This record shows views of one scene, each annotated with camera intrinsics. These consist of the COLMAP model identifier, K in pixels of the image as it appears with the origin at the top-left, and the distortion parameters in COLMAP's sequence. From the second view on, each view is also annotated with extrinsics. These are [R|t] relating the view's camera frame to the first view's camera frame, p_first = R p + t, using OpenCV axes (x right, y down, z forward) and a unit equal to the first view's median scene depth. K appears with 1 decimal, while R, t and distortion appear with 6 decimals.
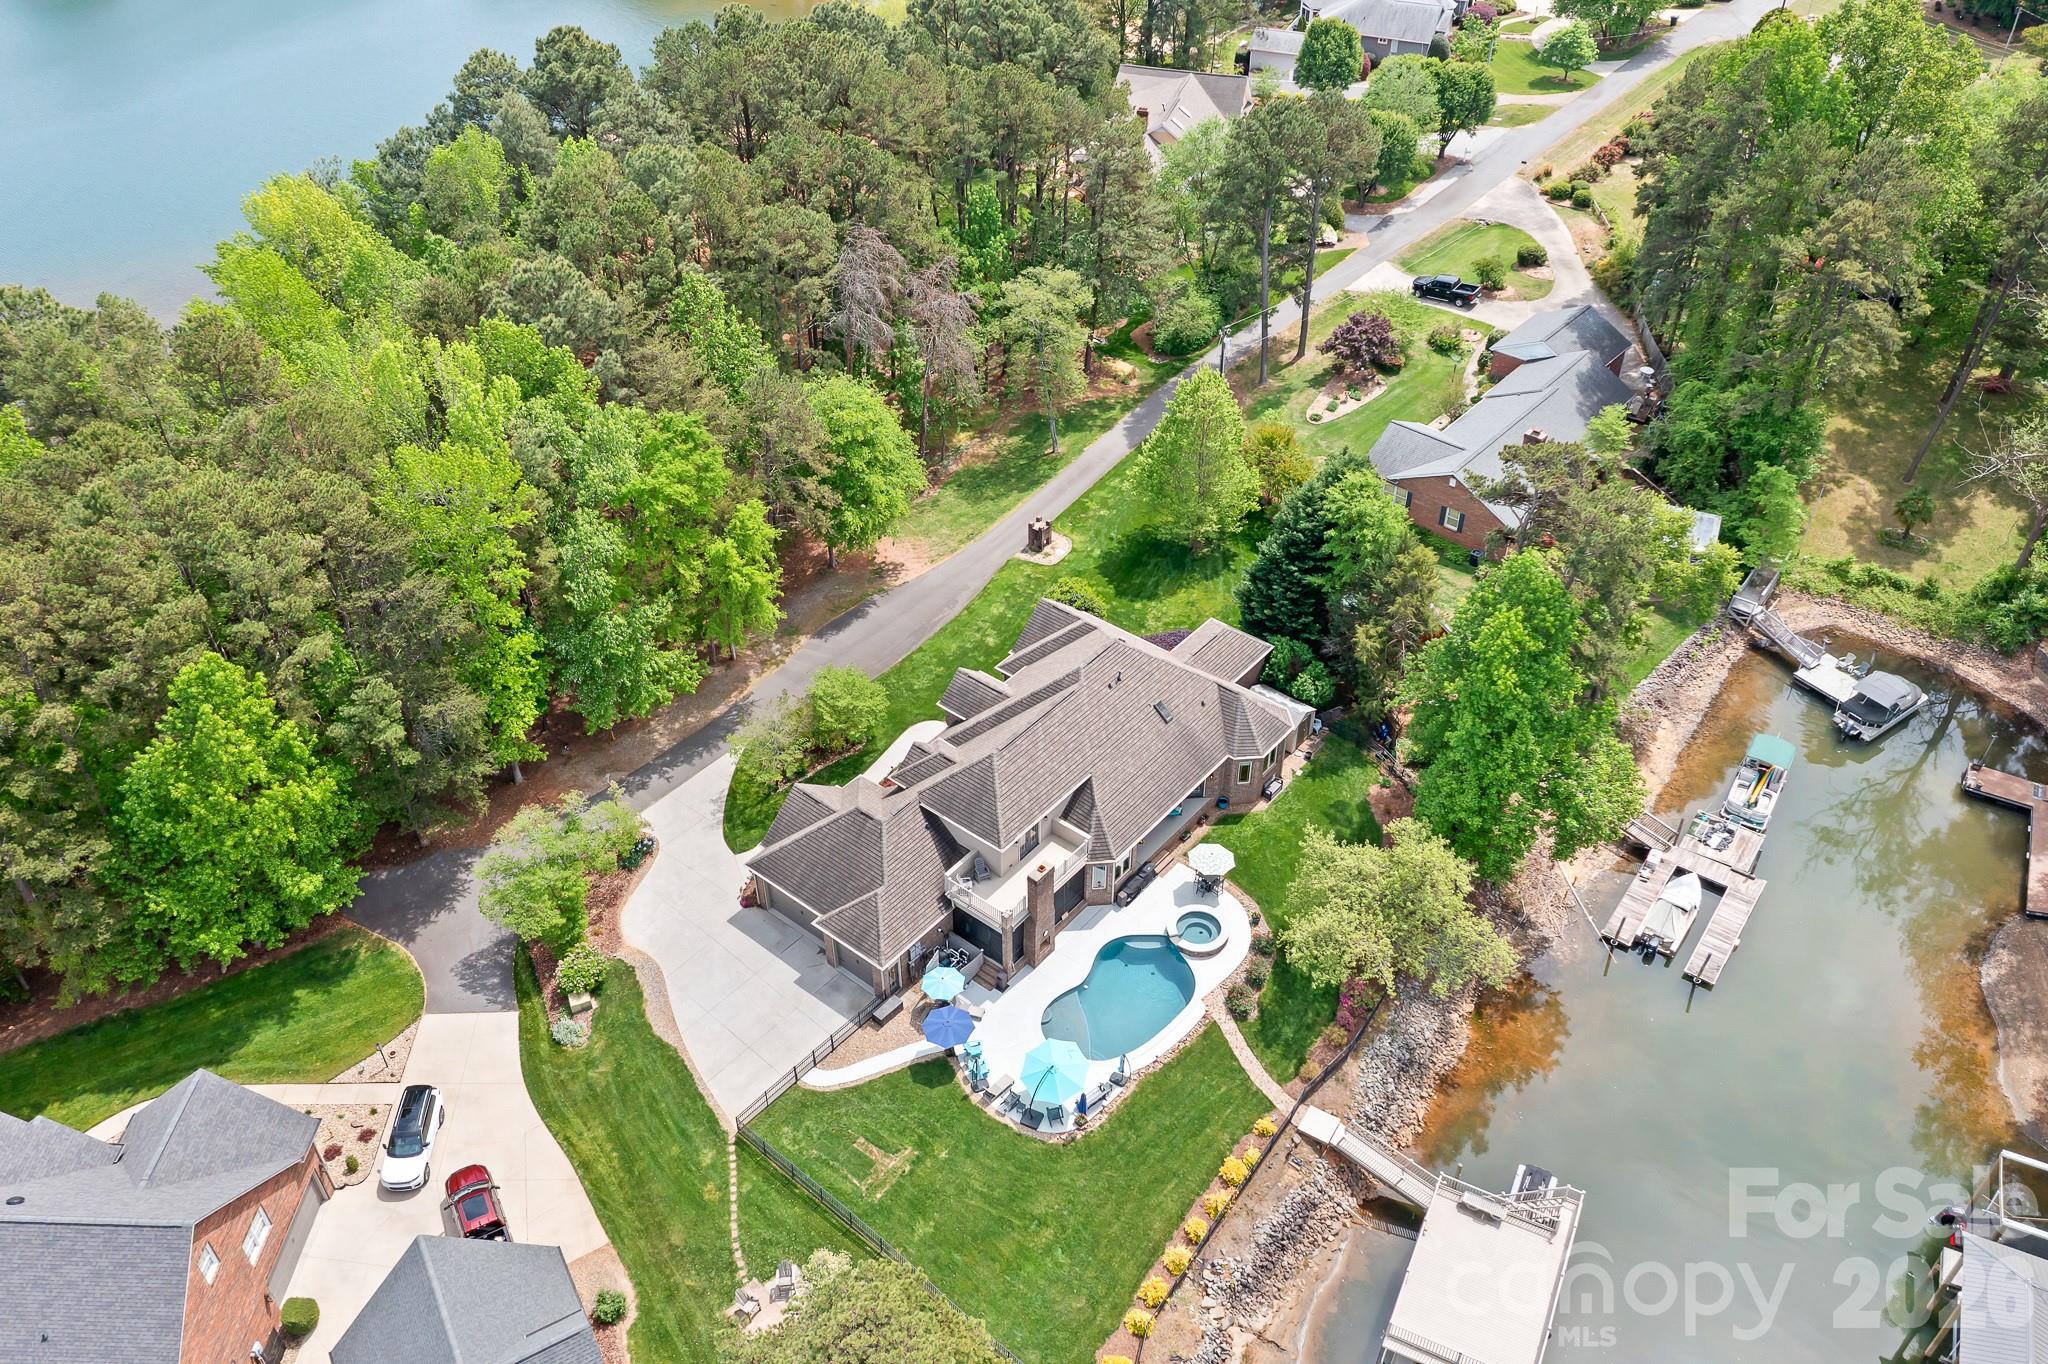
lens RADIAL K [[1598.2, 0, 1035.1], [0, 1598.2, 646.0], [0, 0, 1]] dist [-0.008888, 0.000687]
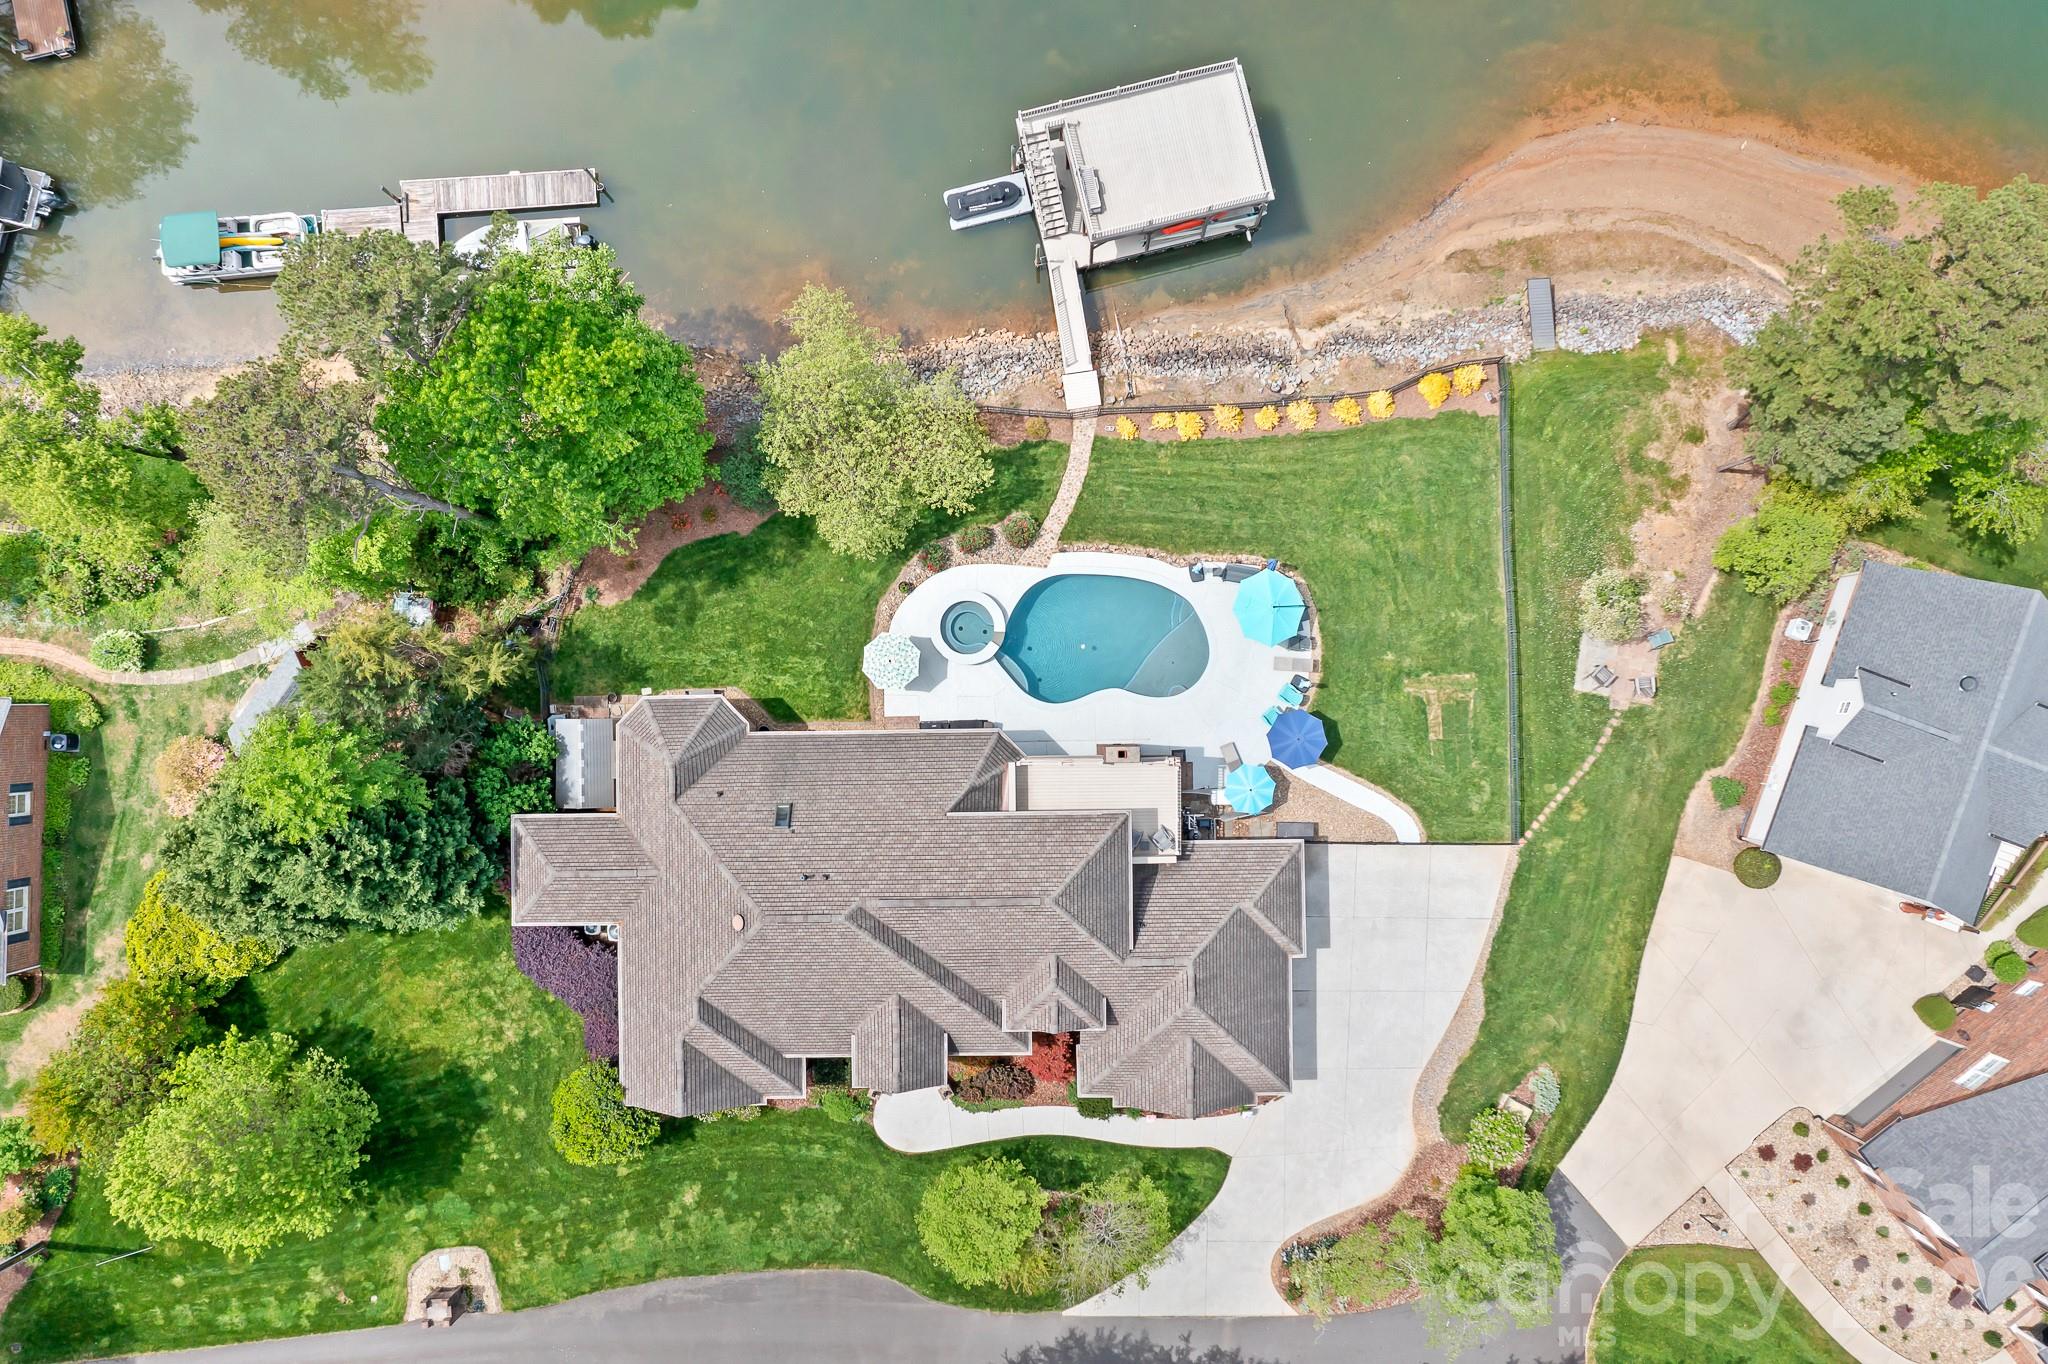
lens RADIAL K [[1598.2, 0, 1035.1], [0, 1598.2, 646.0], [0, 0, 1]] dist [-0.008888, 0.000687]
pose [[-0.639667, -0.768149, 0.027805, 0.053092], [0.500180, -0.388507, 0.773875, -0.493948], [-0.583649, 0.508930, 0.632728, 0.493614]]
